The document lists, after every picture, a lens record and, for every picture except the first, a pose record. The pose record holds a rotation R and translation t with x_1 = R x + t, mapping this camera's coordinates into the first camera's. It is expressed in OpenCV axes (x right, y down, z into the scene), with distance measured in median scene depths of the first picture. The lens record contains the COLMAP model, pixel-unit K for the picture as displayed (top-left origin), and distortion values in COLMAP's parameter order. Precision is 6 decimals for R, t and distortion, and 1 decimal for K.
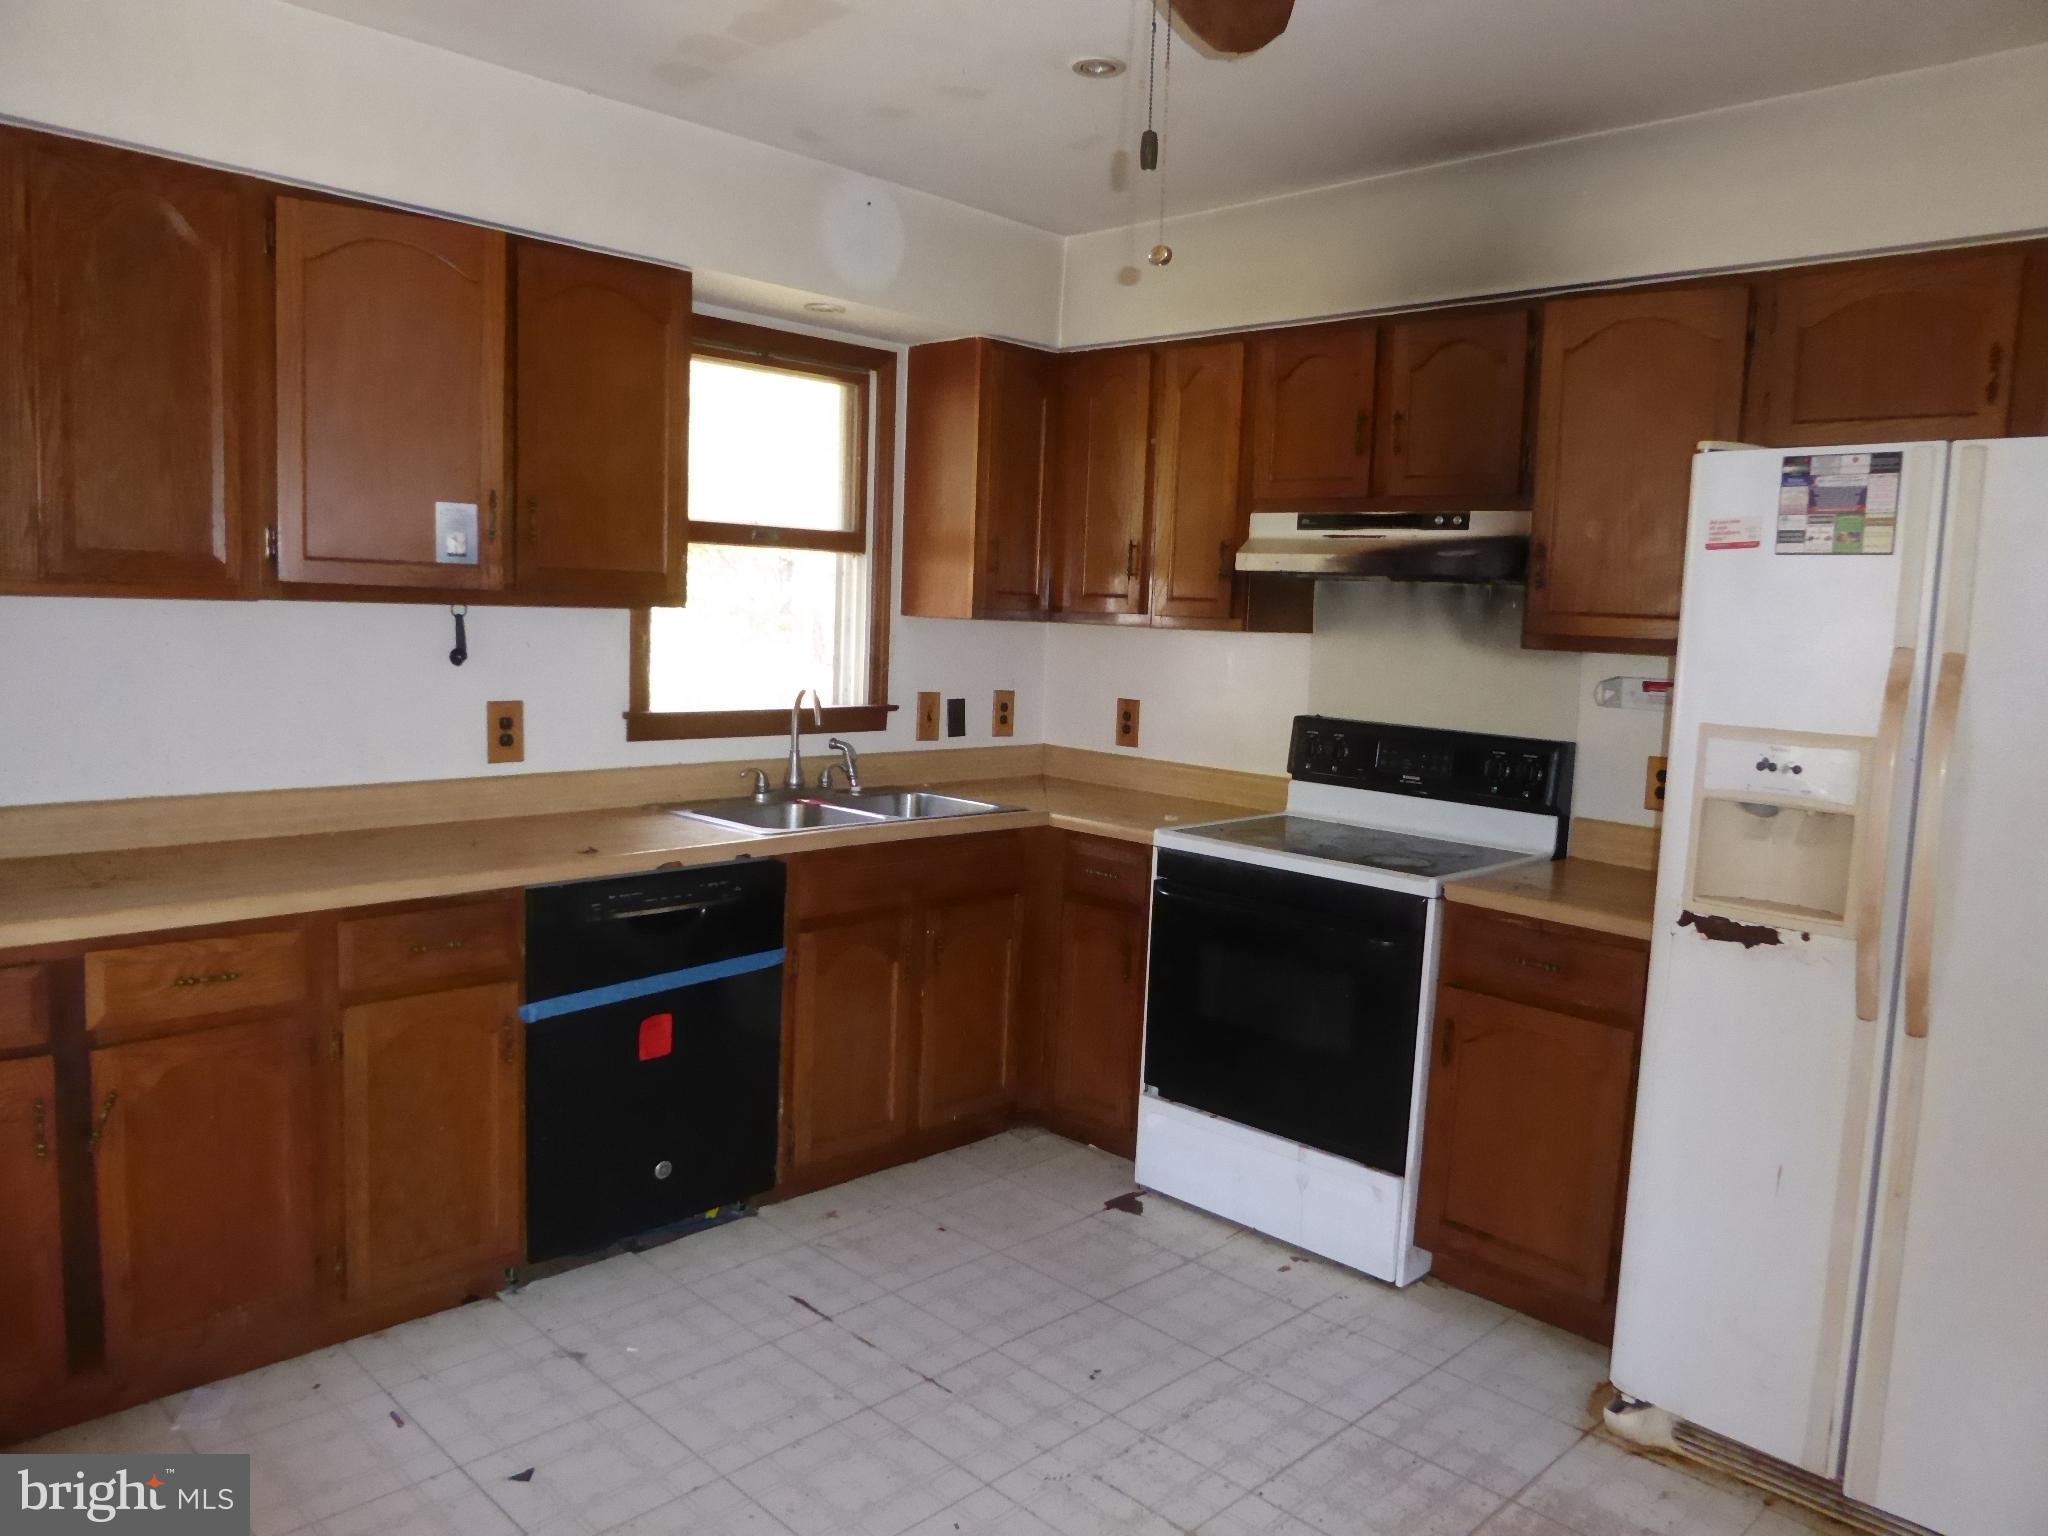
lens RADIAL K [[1482.5, 0, 1039.1], [0, 1482.5, 766.5], [0, 0, 1]] dist [-0.008049, -0.002842]
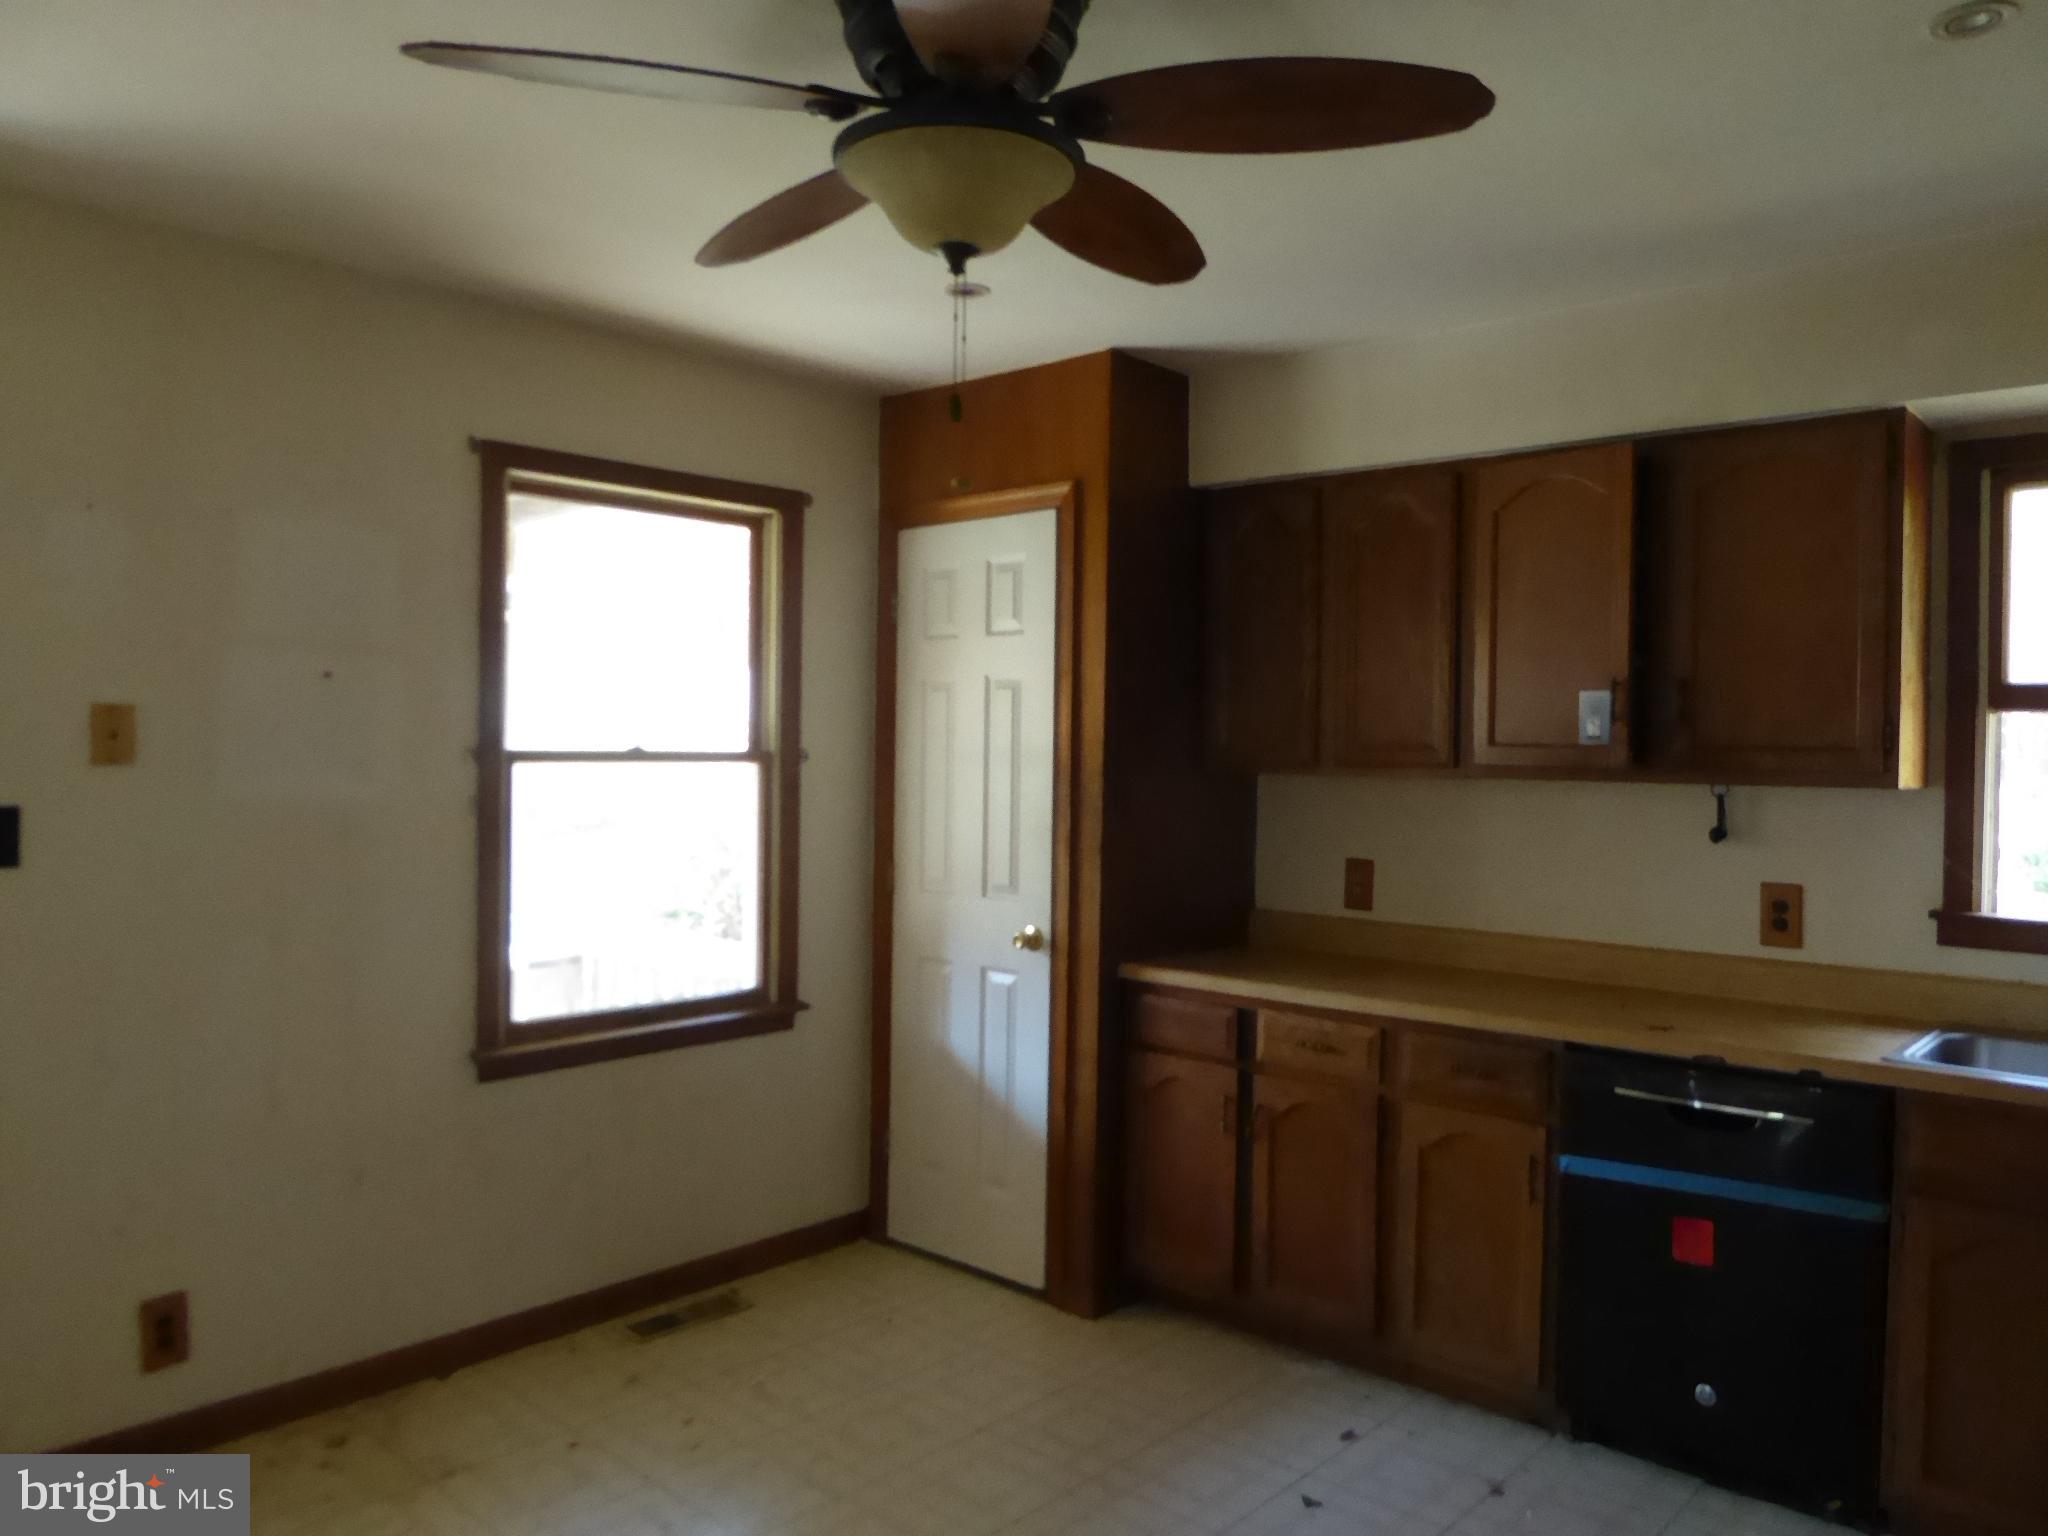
lens RADIAL K [[1482.5, 0, 1039.1], [0, 1482.5, 766.5], [0, 0, 1]] dist [-0.008049, -0.002842]
pose [[0.044815, -0.025678, -0.998665, 0.693780], [-0.123447, 0.991865, -0.031043, -0.035344], [0.991339, 0.124673, 0.041280, 0.544409]]
